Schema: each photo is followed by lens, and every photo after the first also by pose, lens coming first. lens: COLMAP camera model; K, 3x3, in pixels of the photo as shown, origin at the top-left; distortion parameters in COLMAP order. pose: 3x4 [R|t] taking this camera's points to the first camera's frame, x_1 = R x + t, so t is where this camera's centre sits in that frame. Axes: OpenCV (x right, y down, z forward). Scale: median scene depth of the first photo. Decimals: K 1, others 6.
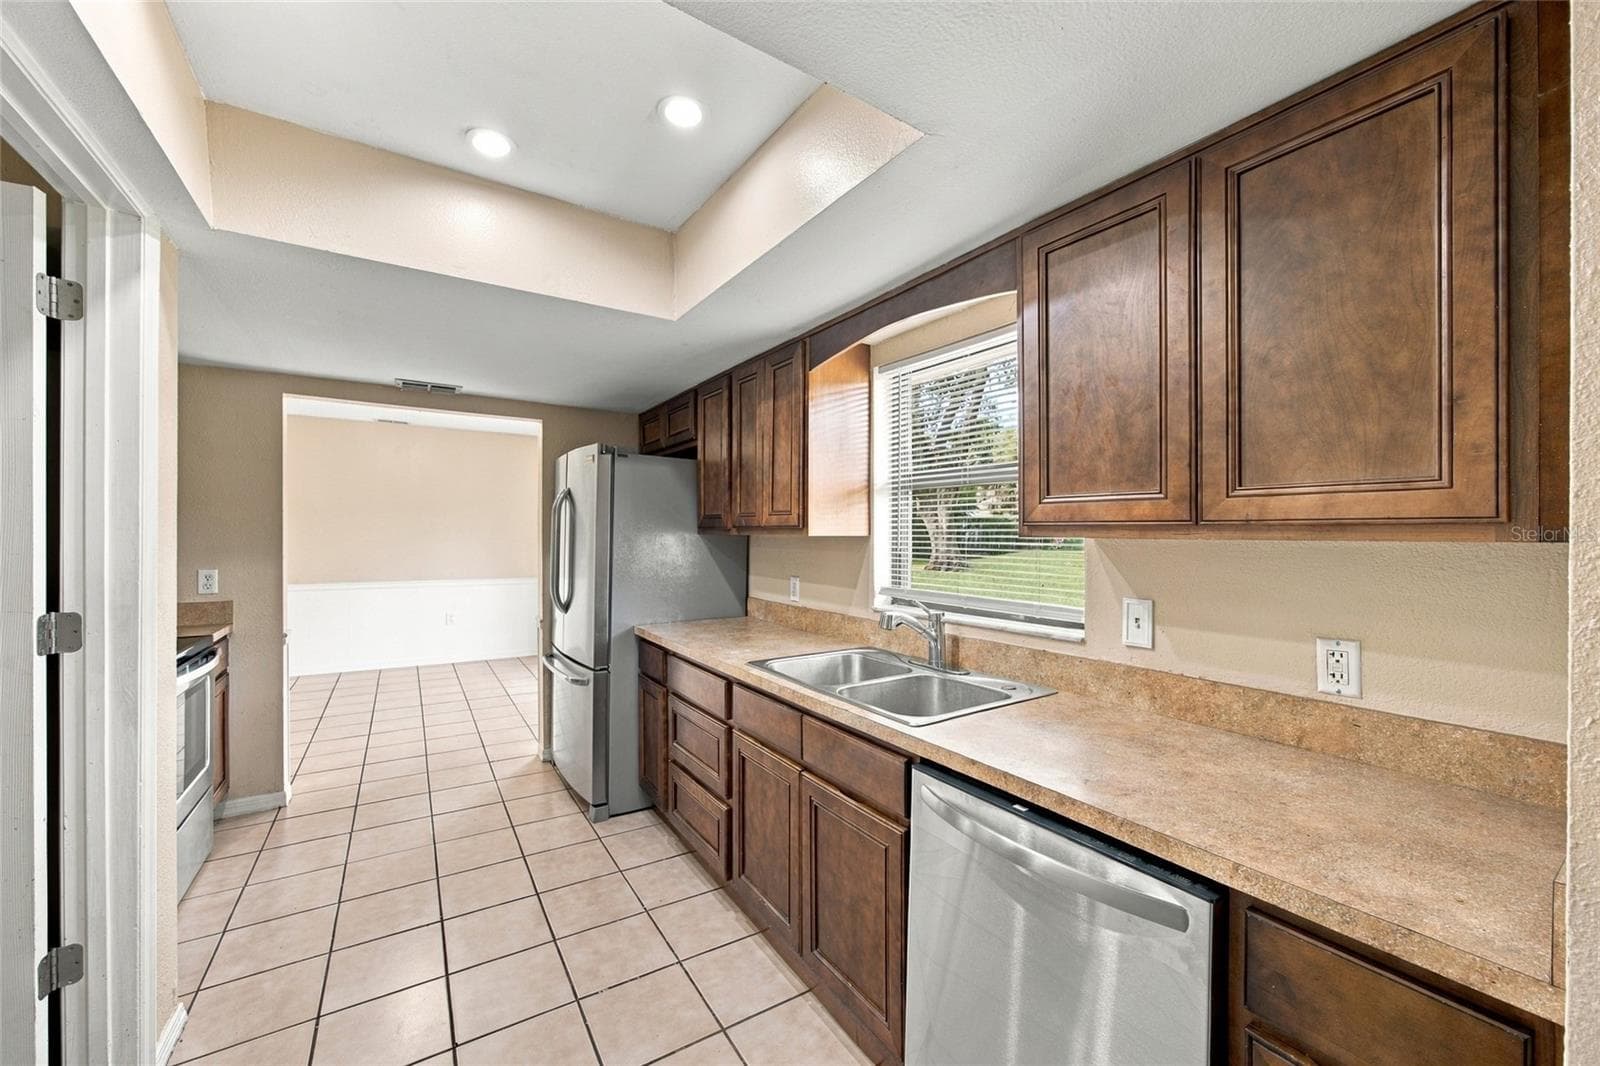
lens RADIAL K [[634.9, 0, 800.0], [0, 634.9, 533.0], [0, 0, 1]] dist [-0.020740, 0.000163]
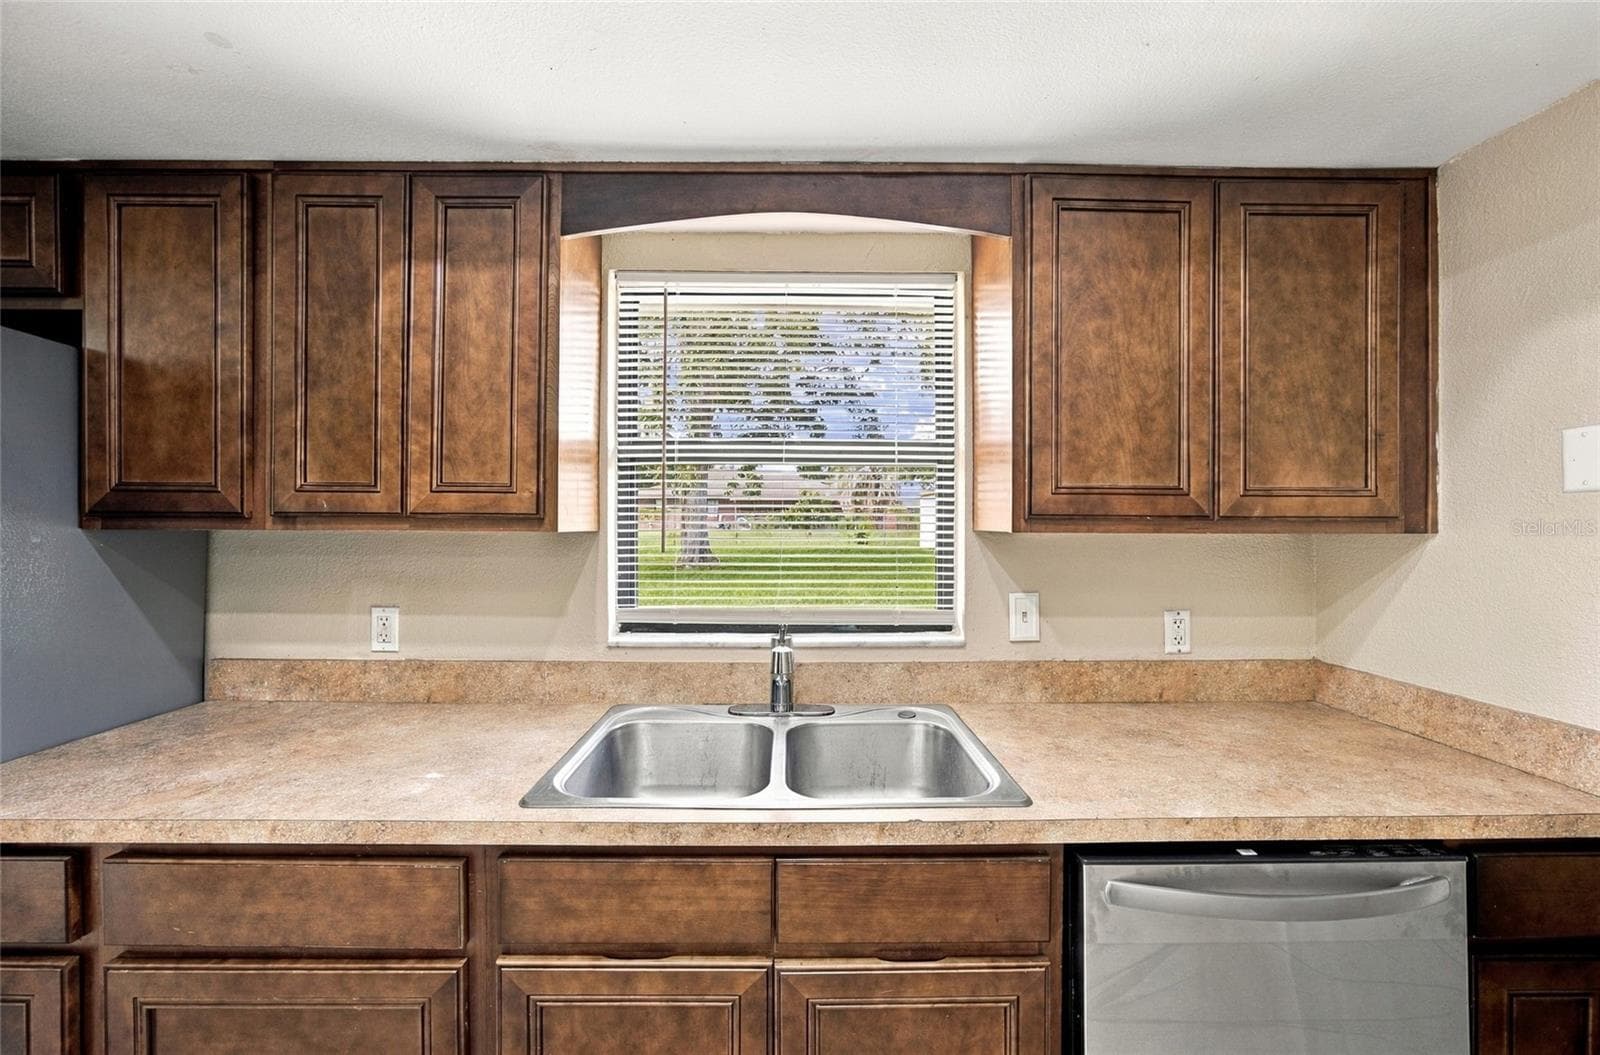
lens RADIAL K [[625.4, 0, 799.1], [0, 625.4, 524.5], [0, 0, 1]] dist [-0.026218, 0.007353]
pose [[0.529721, -0.002595, 0.848168, -0.518658], [-0.001124, 0.999992, 0.003761, -0.006915], [-0.848171, -0.002946, 0.529714, 0.825713]]
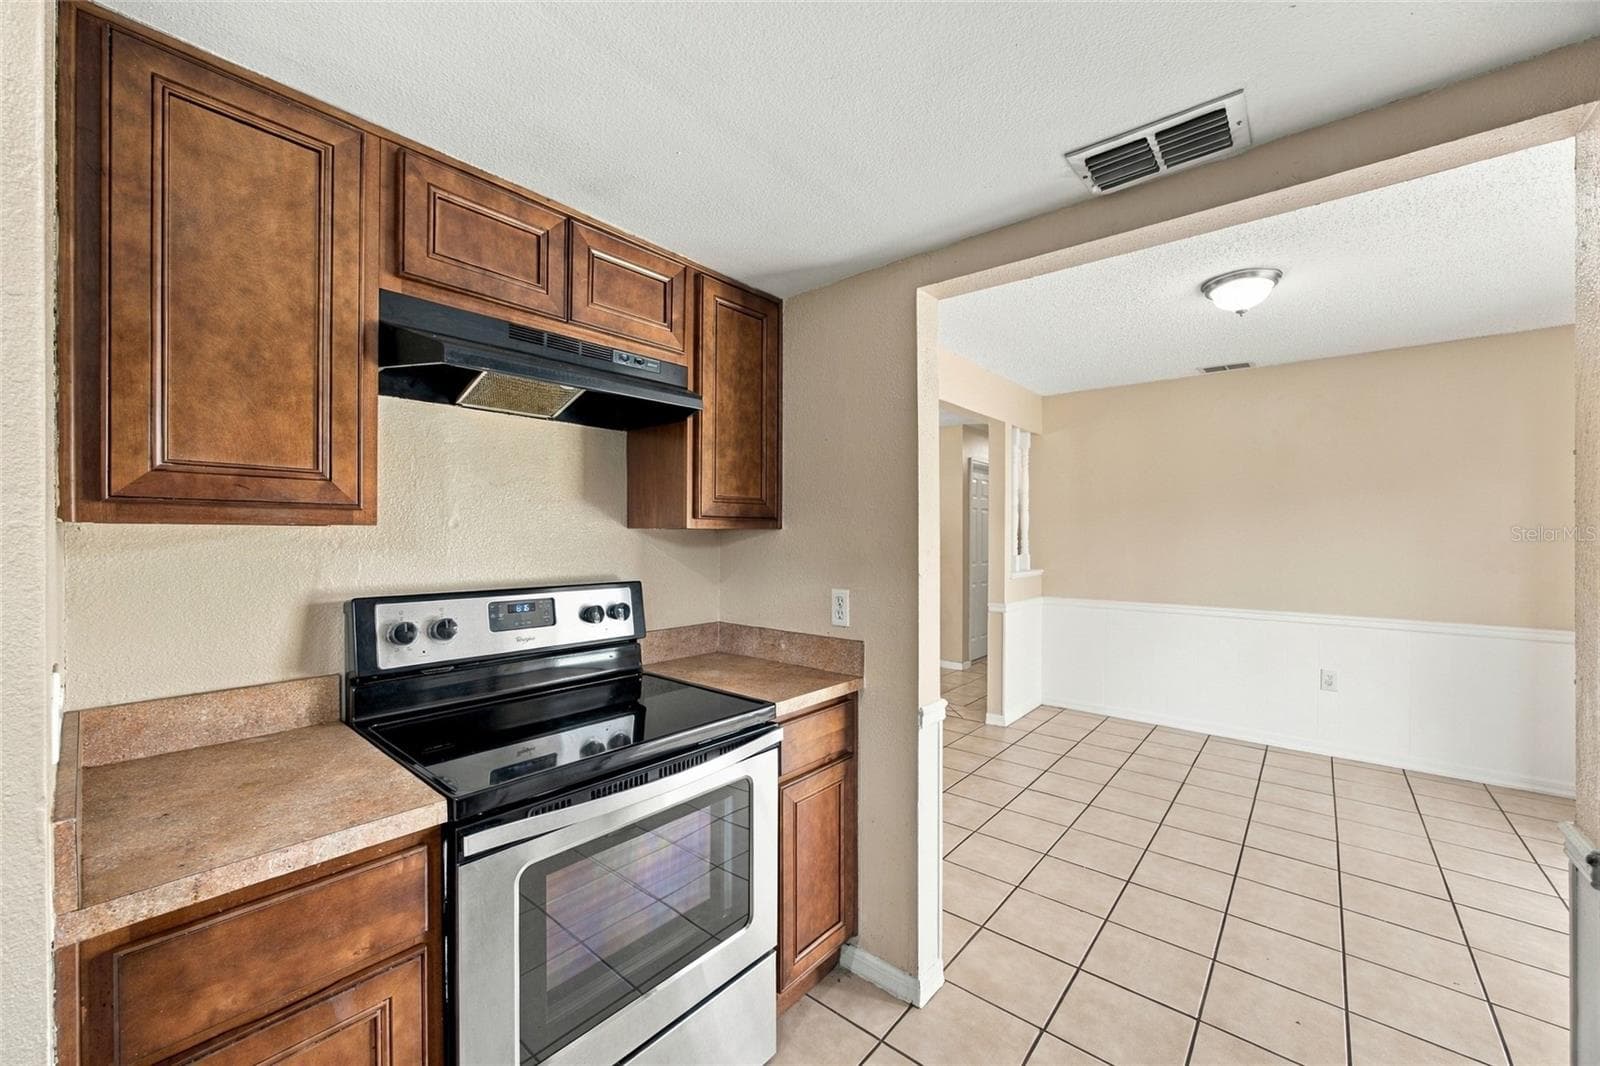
lens RADIAL K [[618.1, 0, 800.9], [0, 618.1, 536.1], [0, 0, 1]] dist [-0.018188, 0.000511]
pose [[0.295410, 0.000002, -0.955371, -0.652473], [-0.001775, 0.999998, -0.000547, 0.003514], [0.955369, 0.001857, 0.295409, 1.509008]]
